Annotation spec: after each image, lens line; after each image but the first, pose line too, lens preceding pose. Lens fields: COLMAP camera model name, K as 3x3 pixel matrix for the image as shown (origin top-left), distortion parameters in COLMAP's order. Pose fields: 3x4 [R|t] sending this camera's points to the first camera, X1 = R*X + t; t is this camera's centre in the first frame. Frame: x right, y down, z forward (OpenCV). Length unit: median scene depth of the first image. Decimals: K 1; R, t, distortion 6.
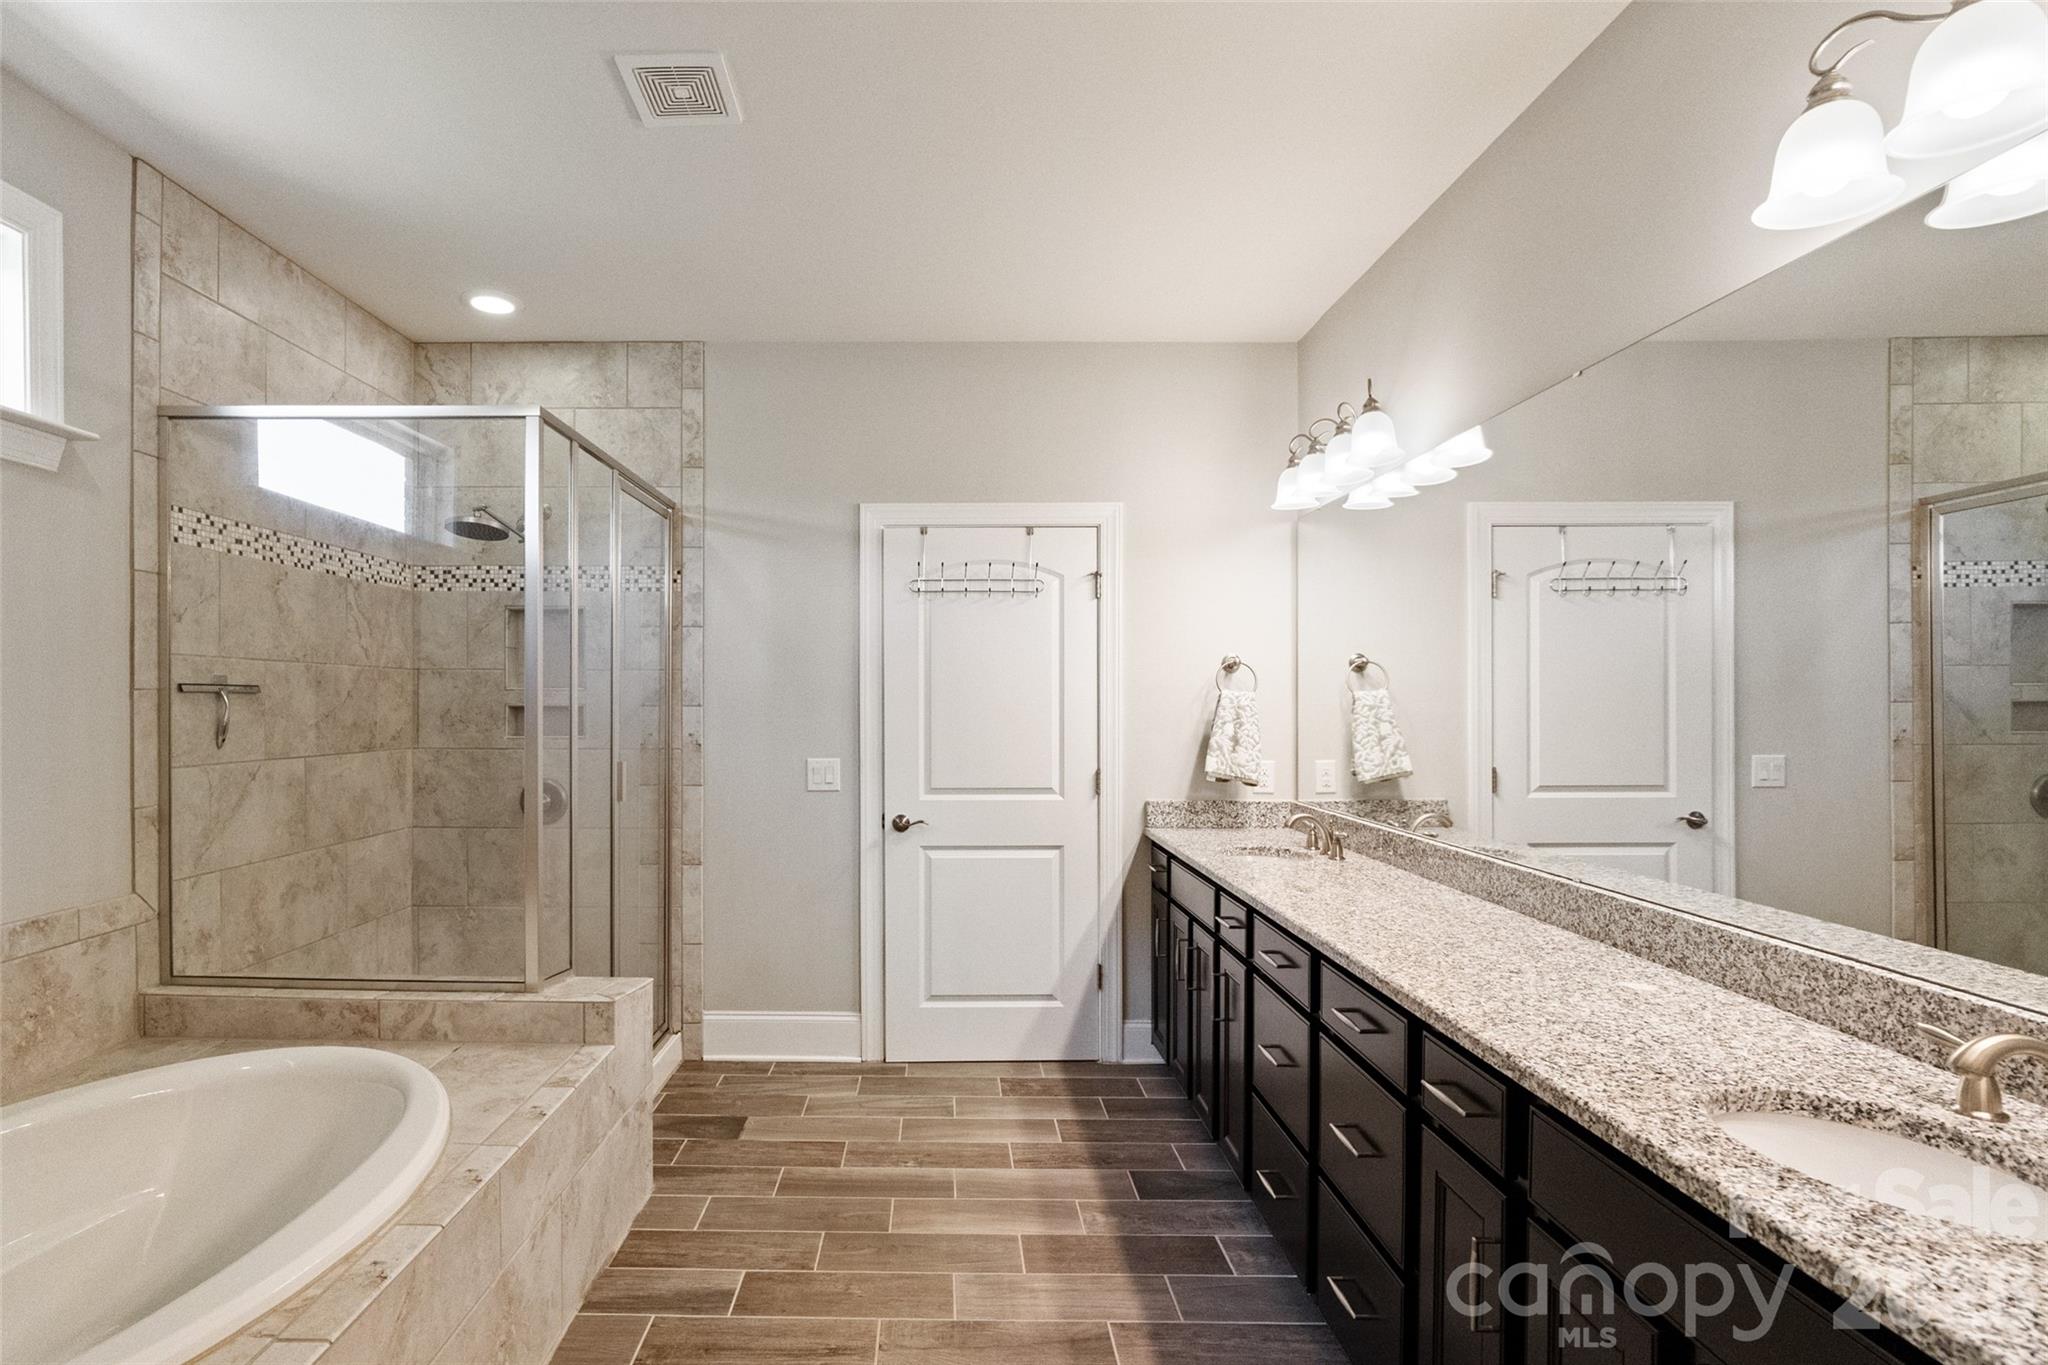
lens RADIAL K [[974.8, 0, 1012.8], [0, 974.8, 694.0], [0, 0, 1]] dist [-0.013590, 0.004613]
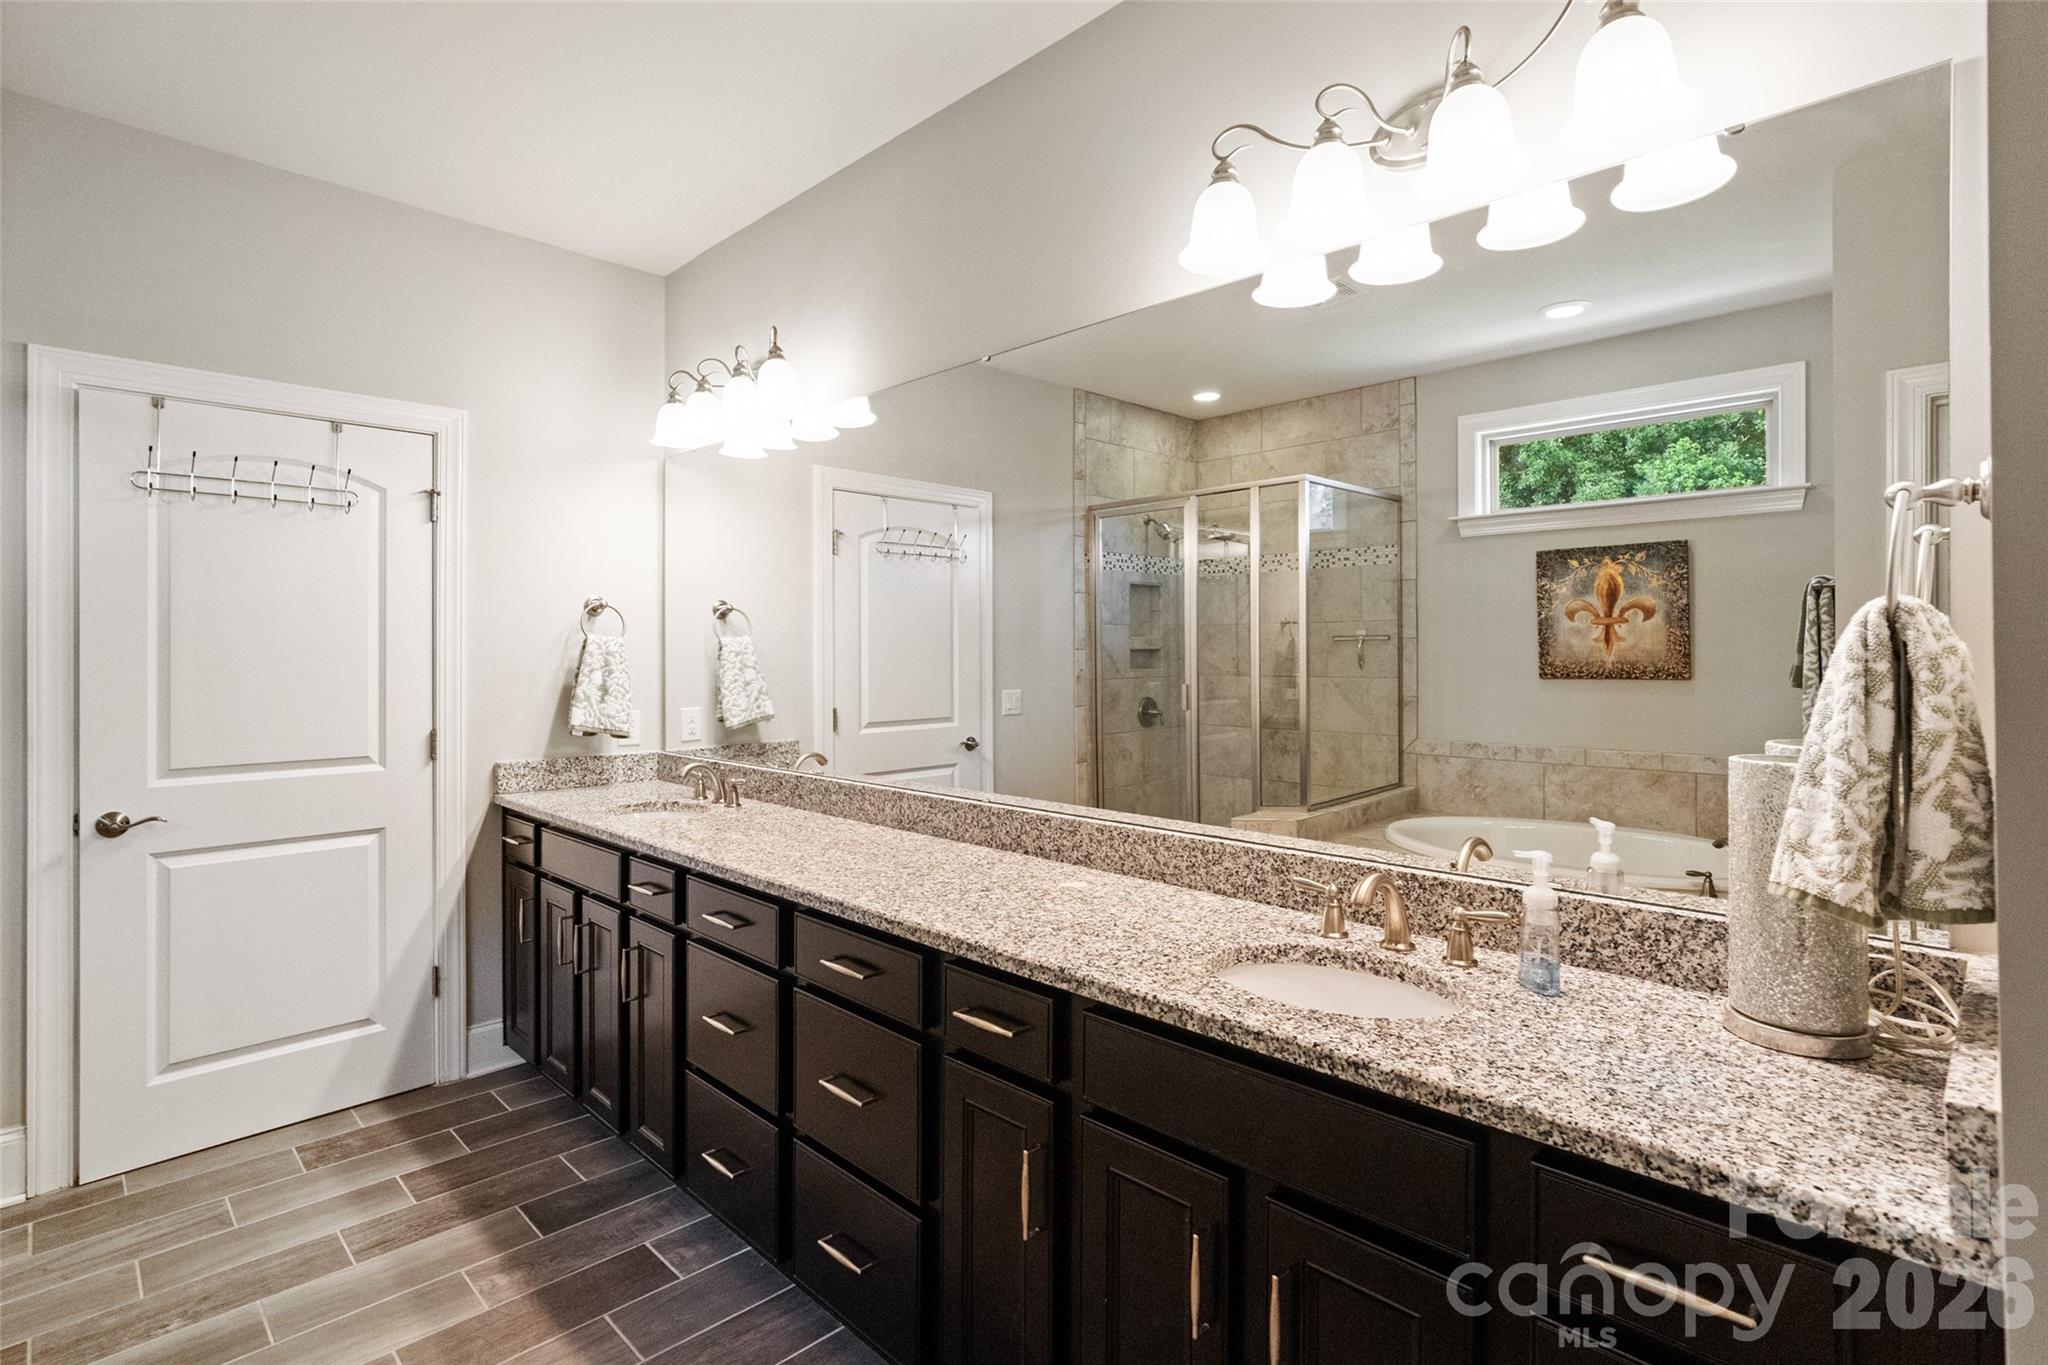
lens RADIAL K [[933.9, 0, 1024.0], [0, 933.9, 643.0], [0, 0, 1]] dist [-0.014946, 0.005231]
pose [[0.743676, 0.004610, 0.668524, -0.075712], [-0.003377, 0.999989, -0.003139, 0.005892], [-0.668532, 0.000076, 0.743684, 0.095816]]
